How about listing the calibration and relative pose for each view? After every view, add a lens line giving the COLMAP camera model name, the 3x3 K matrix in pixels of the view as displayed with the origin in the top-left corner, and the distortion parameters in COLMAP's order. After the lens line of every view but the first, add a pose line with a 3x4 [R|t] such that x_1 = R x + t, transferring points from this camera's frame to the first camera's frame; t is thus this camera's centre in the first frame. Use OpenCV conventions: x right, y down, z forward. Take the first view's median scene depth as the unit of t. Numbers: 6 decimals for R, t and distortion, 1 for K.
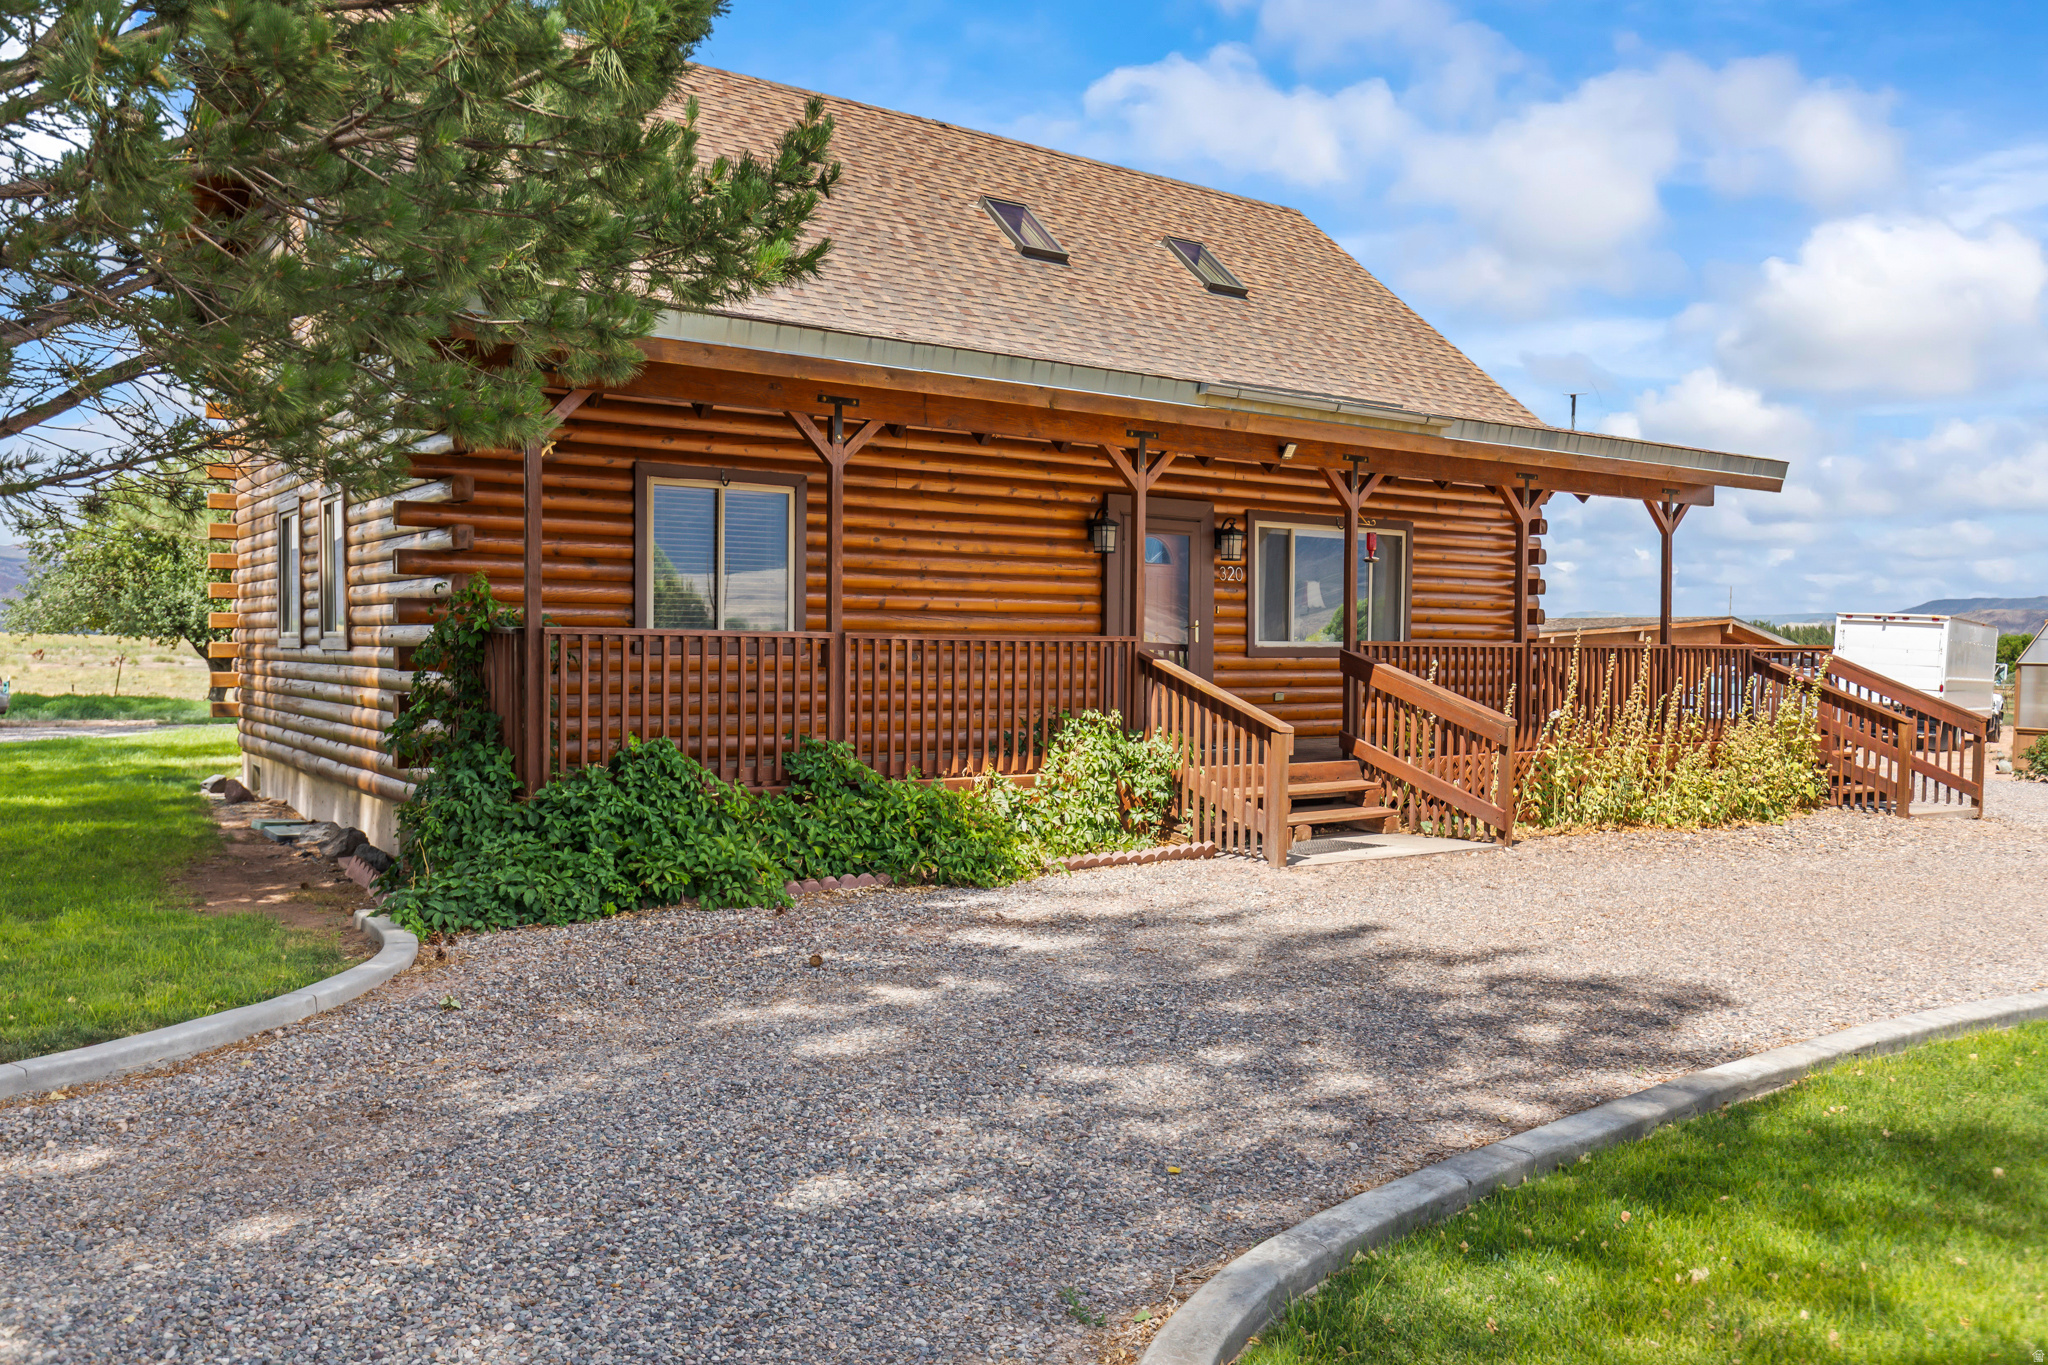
lens RADIAL K [[1595.3, 0, 1024.0], [0, 1595.3, 682.5], [0, 0, 1]] dist [0.005067, 0.002256]
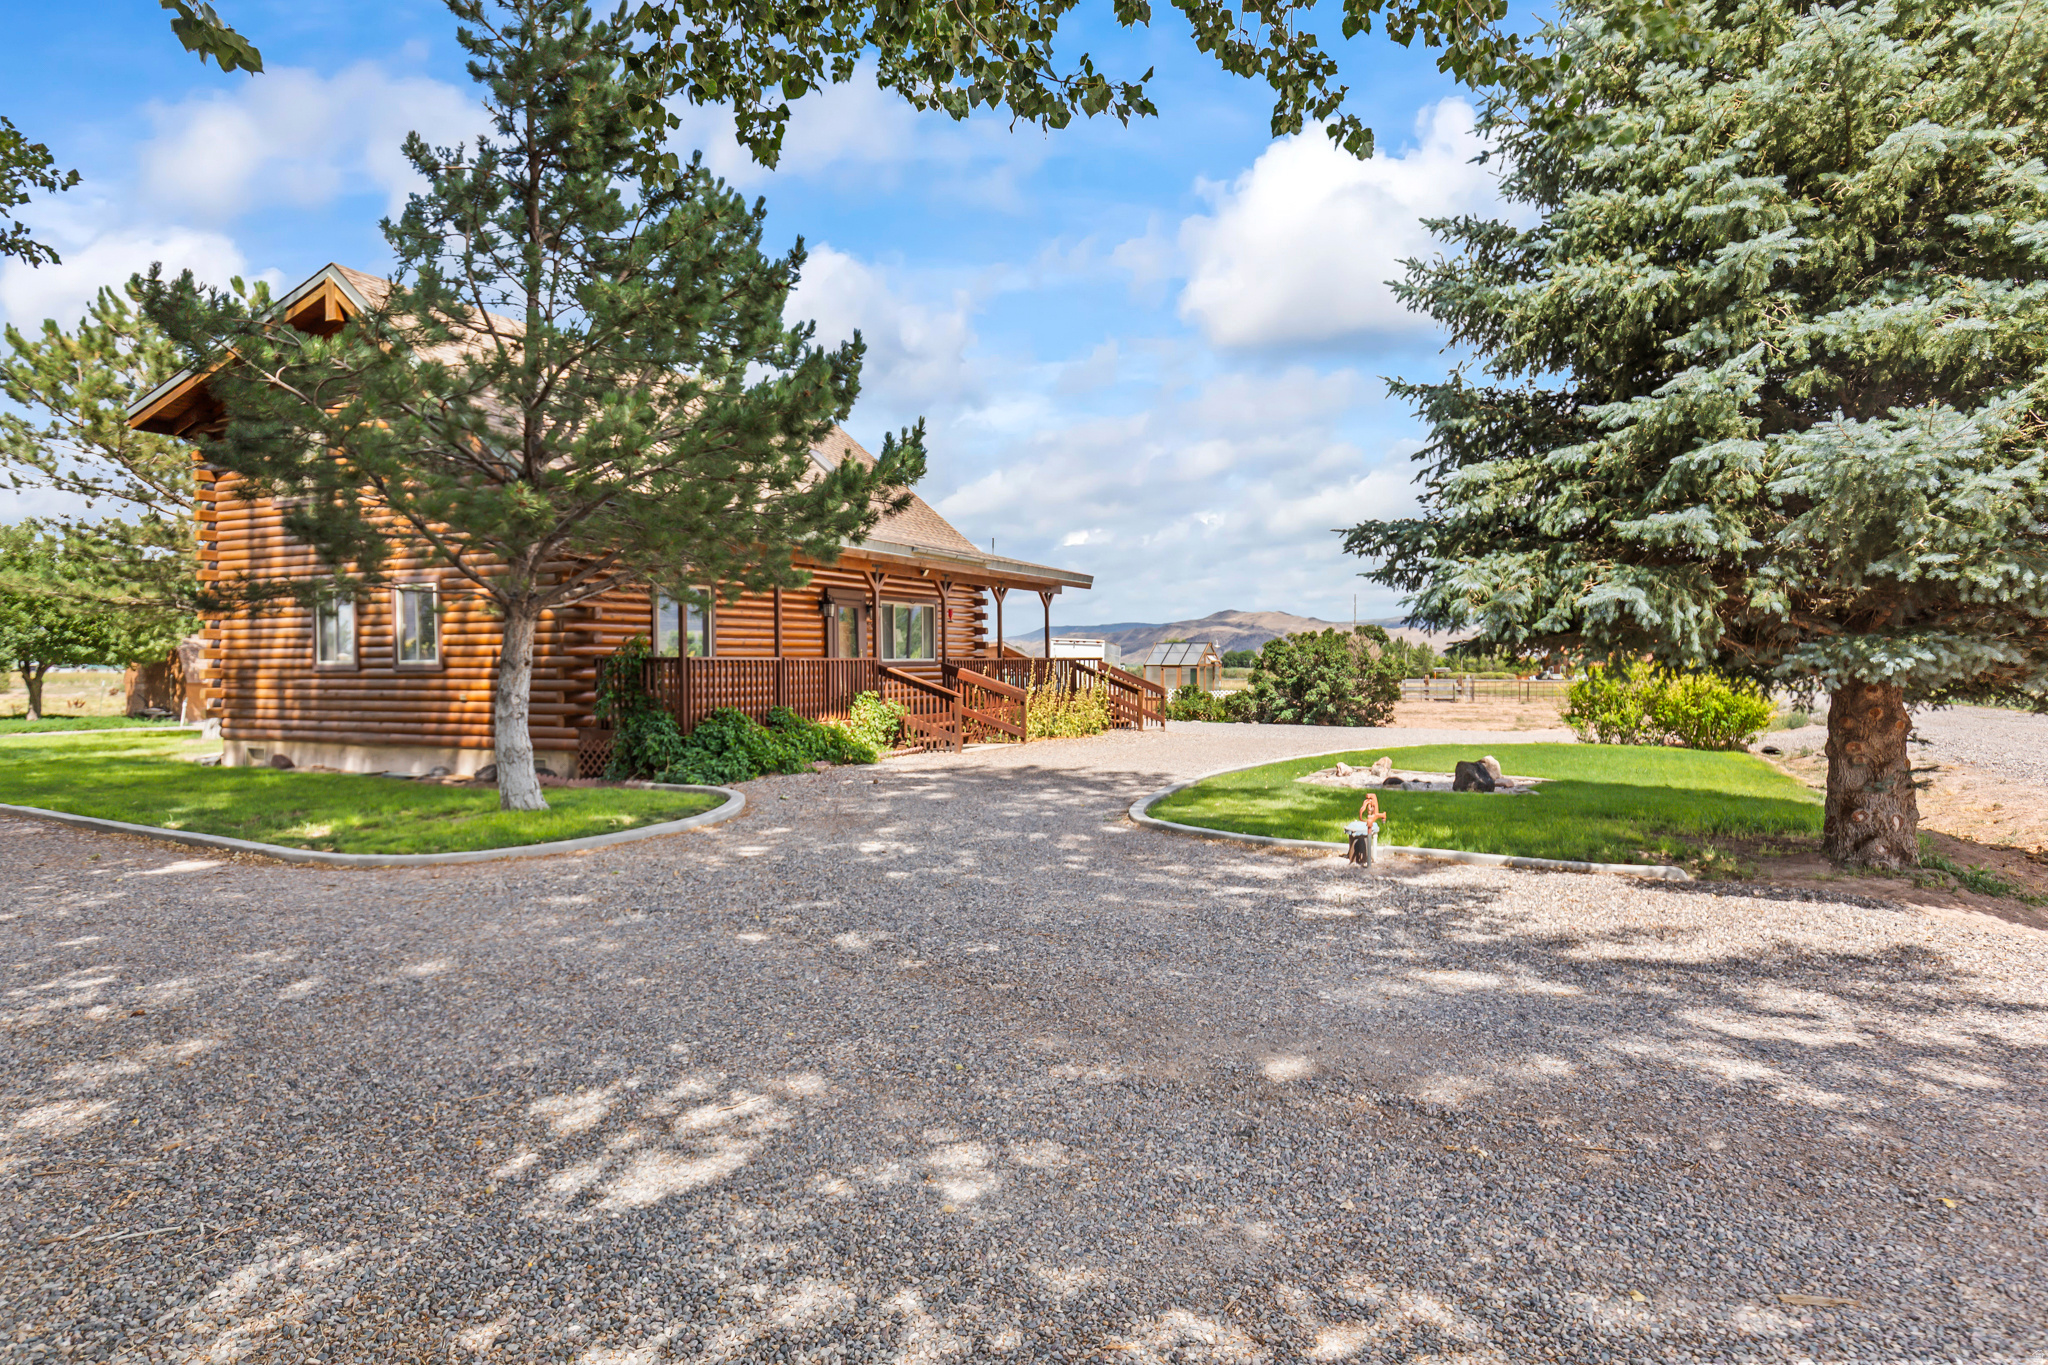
lens RADIAL K [[1148.0, 0, 1024.0], [0, 1148.0, 682.5], [0, 0, 1]] dist [0.000518, -0.000375]
pose [[0.877547, -0.022617, 0.478957, -0.453686], [0.024016, 0.999706, 0.003206, 0.005023], [-0.478889, 0.008690, 0.877832, -0.434532]]
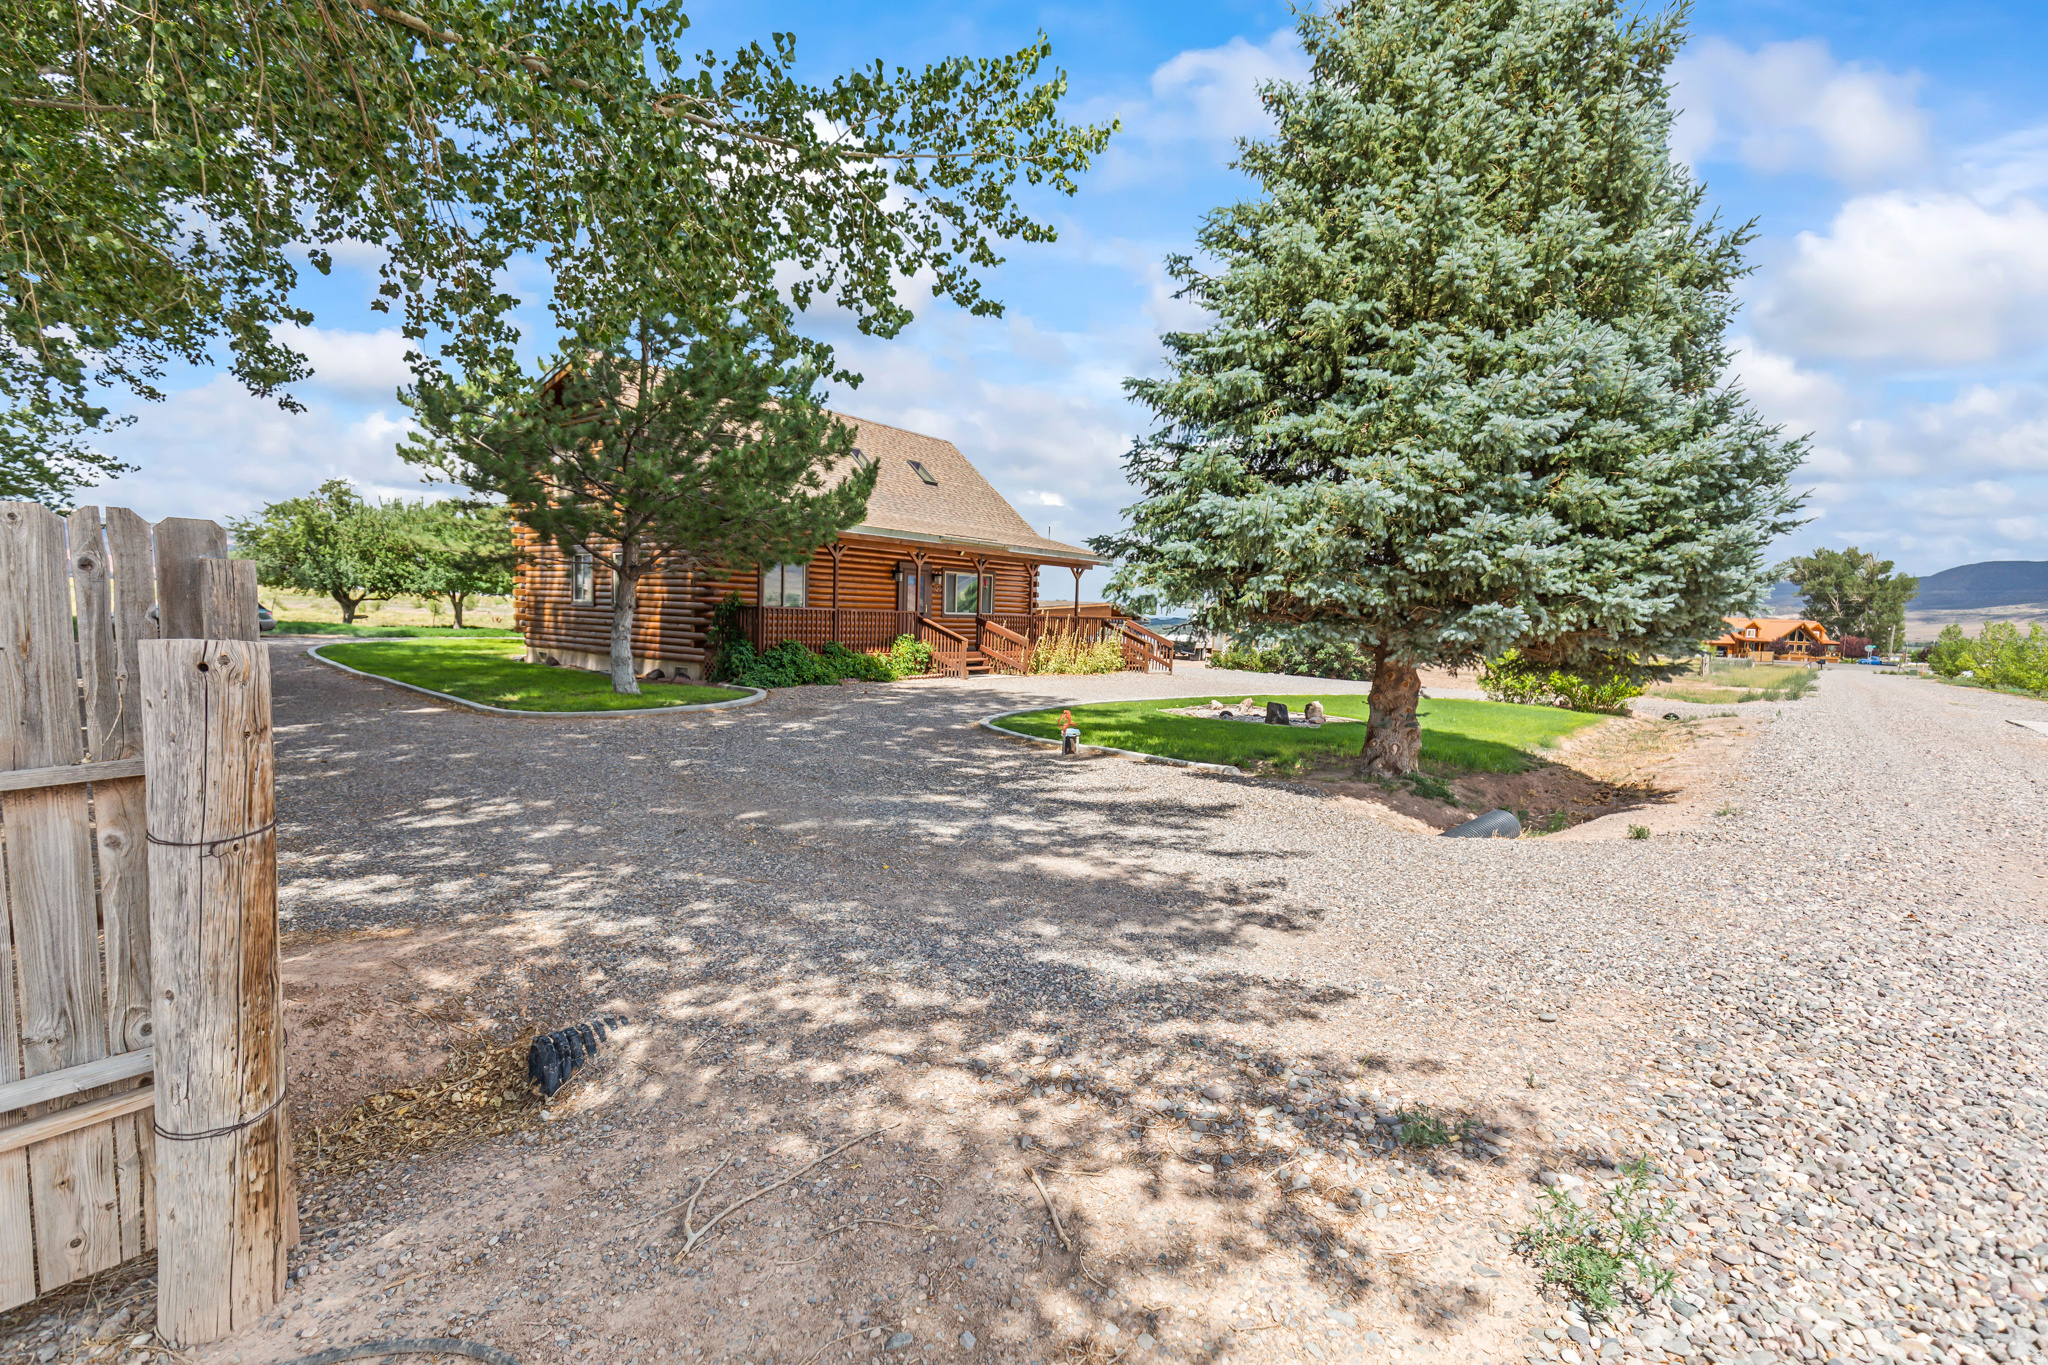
lens RADIAL K [[921.4, 0, 1027.6], [0, 921.4, 675.9], [0, 0, 1]] dist [-0.000172, -0.000577]
pose [[0.953697, 0.004574, 0.300733, -0.245043], [-0.020876, 0.998479, 0.051018, 0.001804], [-0.300043, -0.054934, 0.952343, -0.749763]]
